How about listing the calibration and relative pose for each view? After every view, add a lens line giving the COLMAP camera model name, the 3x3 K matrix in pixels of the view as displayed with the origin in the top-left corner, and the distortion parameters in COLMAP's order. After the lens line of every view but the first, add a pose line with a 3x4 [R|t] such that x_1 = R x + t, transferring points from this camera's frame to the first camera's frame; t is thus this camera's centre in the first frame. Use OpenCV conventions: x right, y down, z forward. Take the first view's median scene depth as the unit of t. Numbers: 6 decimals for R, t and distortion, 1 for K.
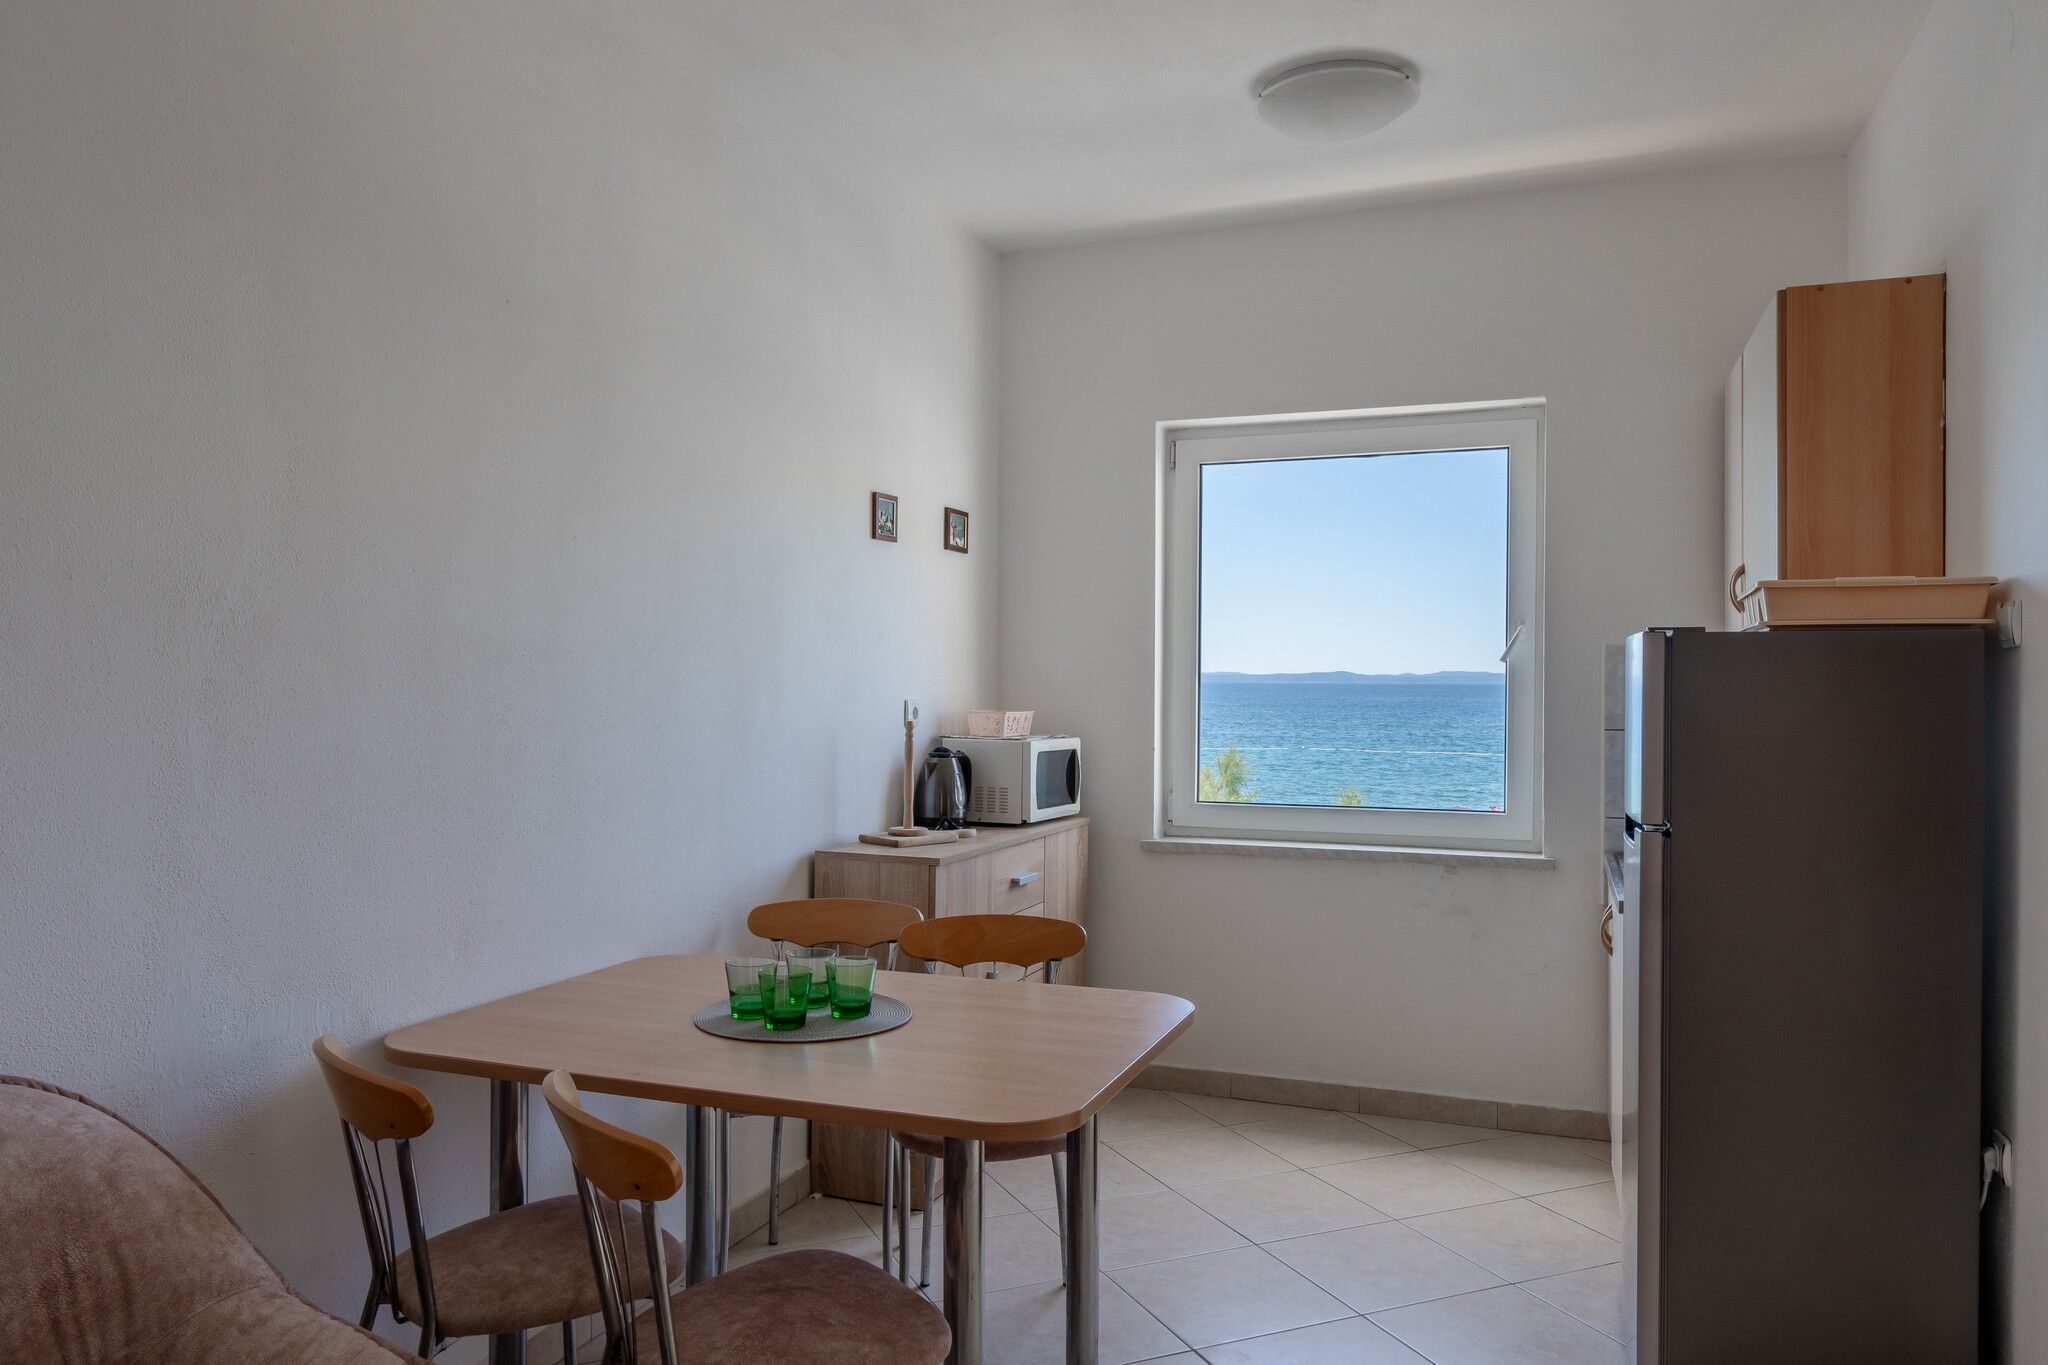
lens RADIAL K [[1449.2, 0, 1019.2], [0, 1449.2, 686.5], [0, 0, 1]] dist [0.002133, -0.009157]
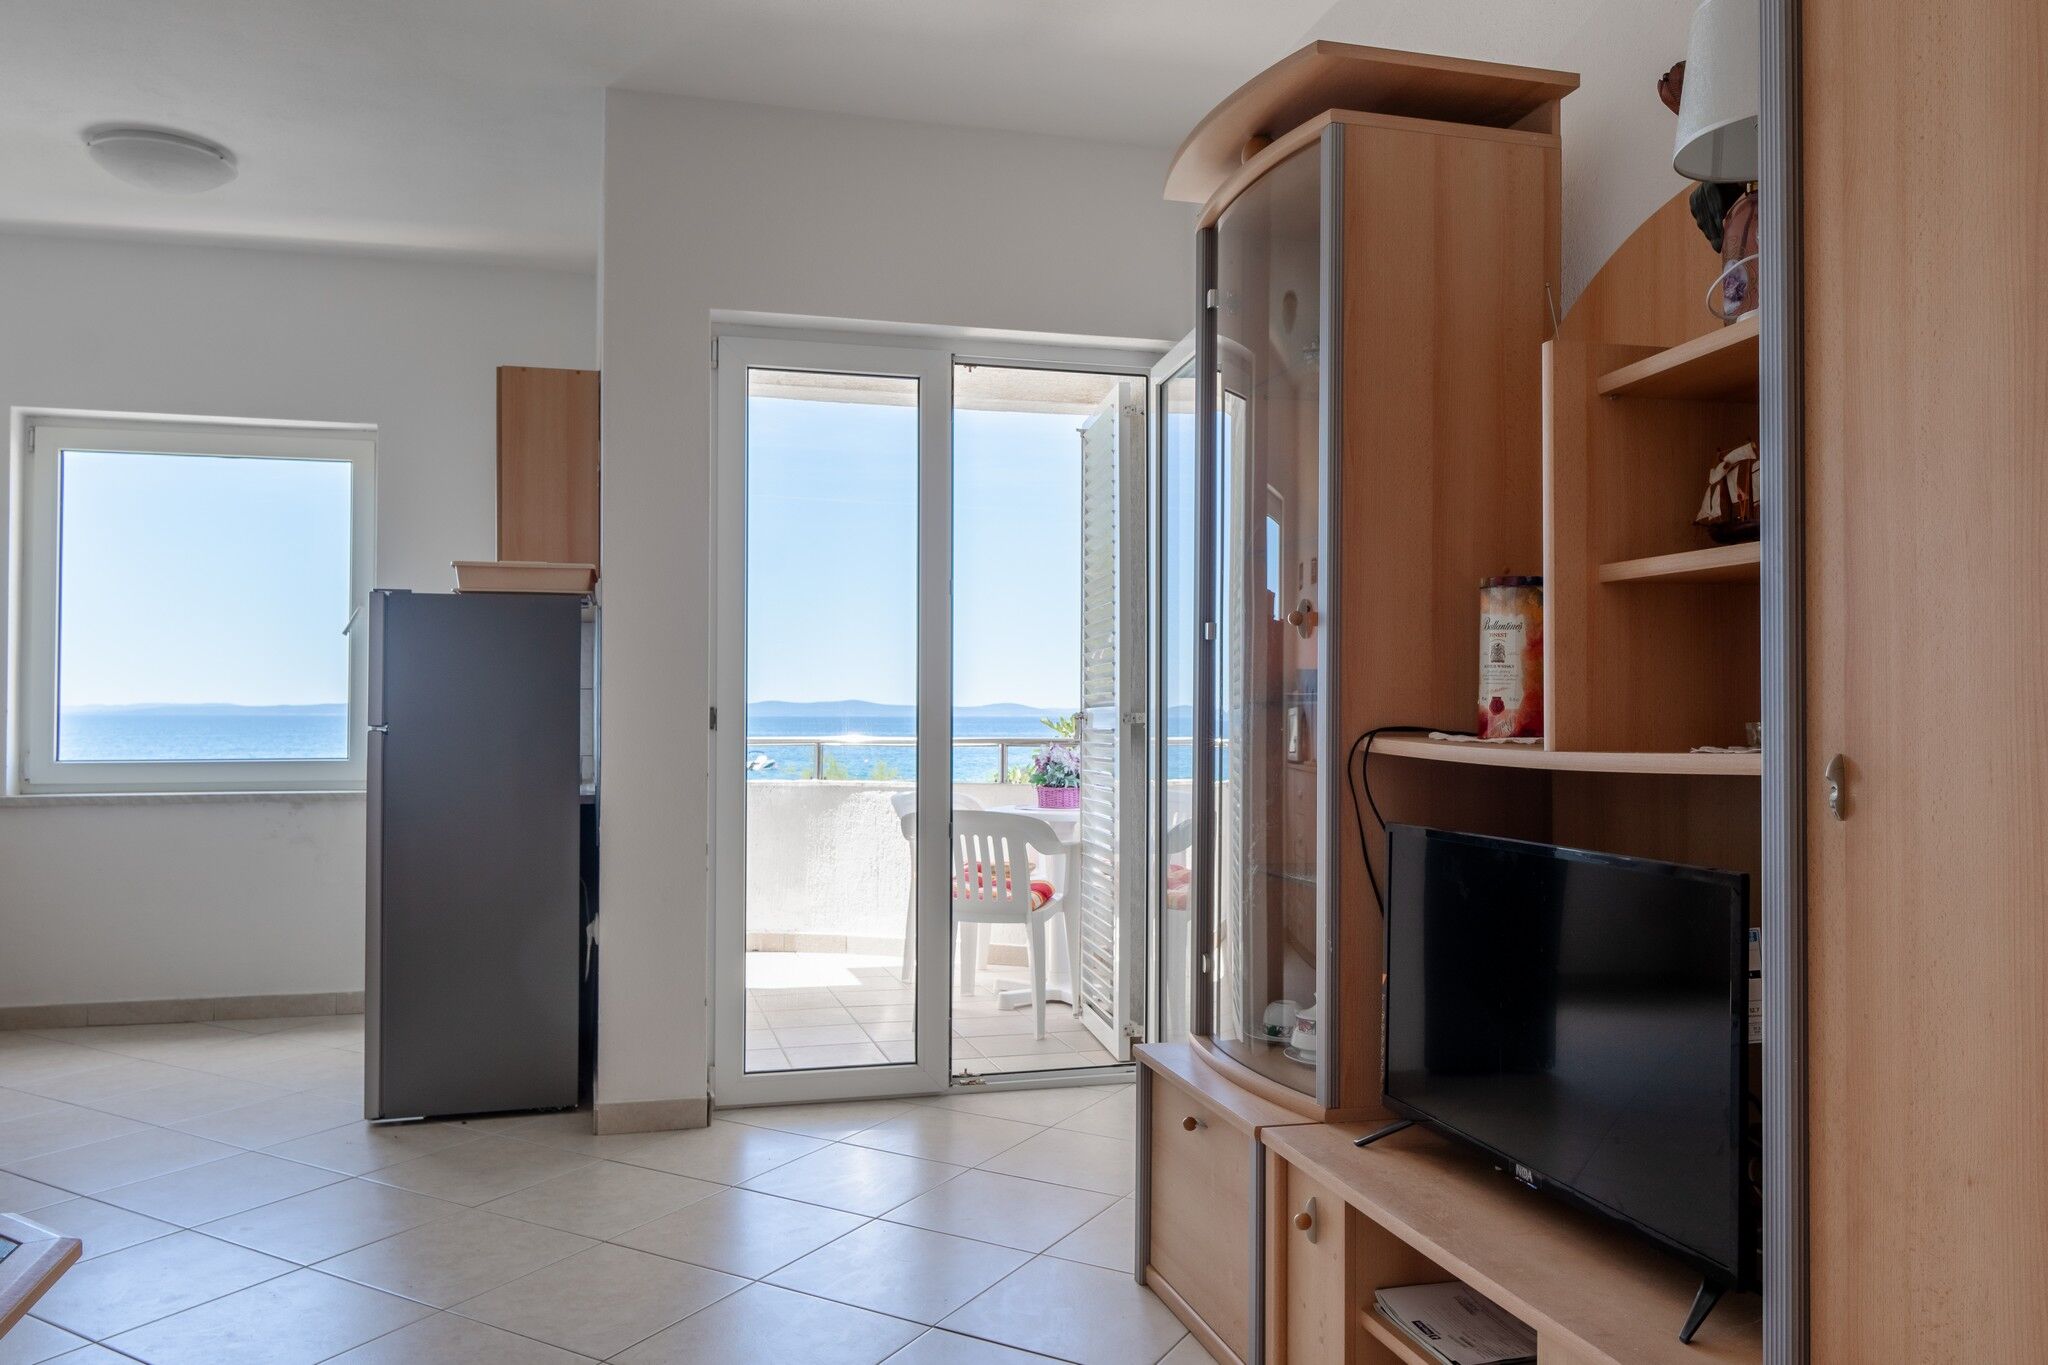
lens RADIAL K [[1449.2, 0, 994.1], [0, 1449.2, 691.5], [0, 0, 1]] dist [0.002133, -0.009157]
pose [[0.802260, 0.005159, 0.596953, 0.043420], [0.004386, 0.999885, -0.014536, 0.051798], [-0.596959, 0.014280, 0.802144, -0.315686]]
